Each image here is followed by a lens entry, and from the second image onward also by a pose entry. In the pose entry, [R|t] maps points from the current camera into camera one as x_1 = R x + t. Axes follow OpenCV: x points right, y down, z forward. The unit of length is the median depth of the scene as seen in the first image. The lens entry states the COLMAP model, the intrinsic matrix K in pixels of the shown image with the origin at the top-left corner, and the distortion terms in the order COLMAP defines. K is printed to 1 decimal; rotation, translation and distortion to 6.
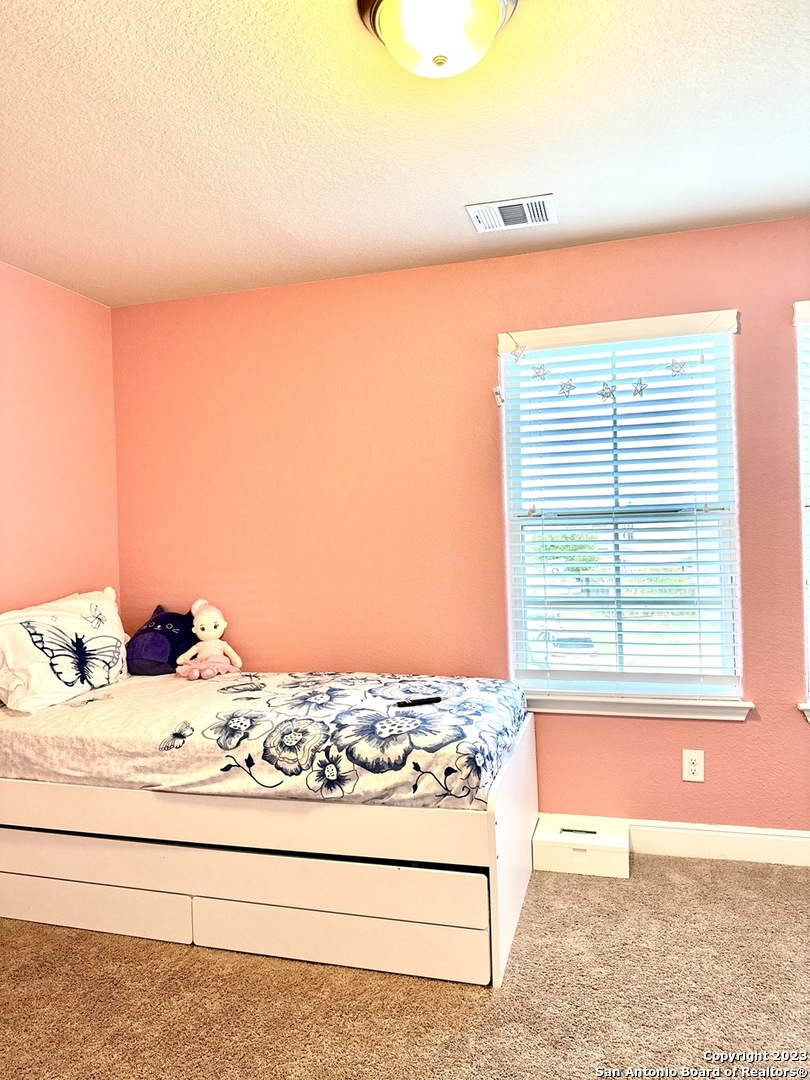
lens RADIAL K [[743.3, 0, 405.0], [0, 743.3, 540.0], [0, 0, 1]] dist [0.085425, -0.136313]
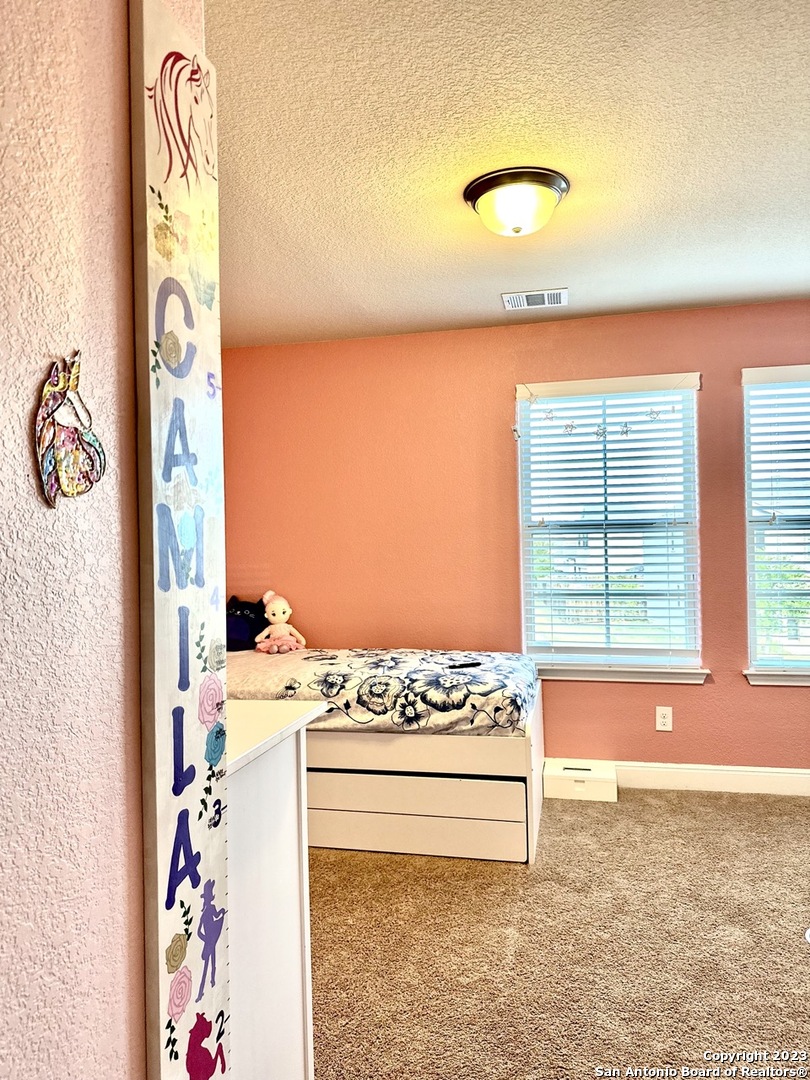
lens RADIAL K [[746.7, 0, 405.0], [0, 746.7, 540.0], [0, 0, 1]] dist [0.165224, -0.366147]
pose [[0.998192, 0.011025, 0.059094, -0.169445], [-0.010511, 0.999904, -0.008992, 0.006099], [-0.059187, 0.008354, 0.998212, -0.336458]]
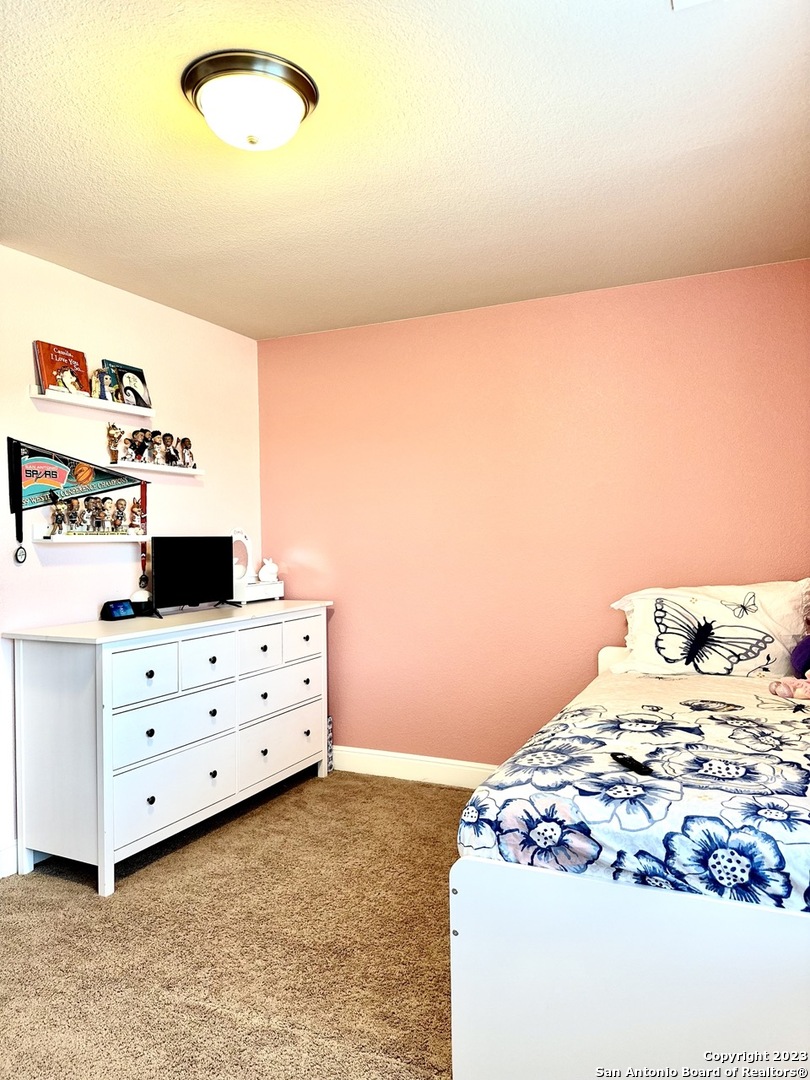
lens RADIAL K [[756.3, 0, 405.0], [0, 756.3, 540.0], [0, 0, 1]] dist [0.066553, -0.101512]
pose [[-0.169811, 0.032619, -0.984937, 0.658649], [0.016465, 0.999406, 0.030260, -0.020842], [0.985339, -0.011079, -0.170248, 0.768966]]
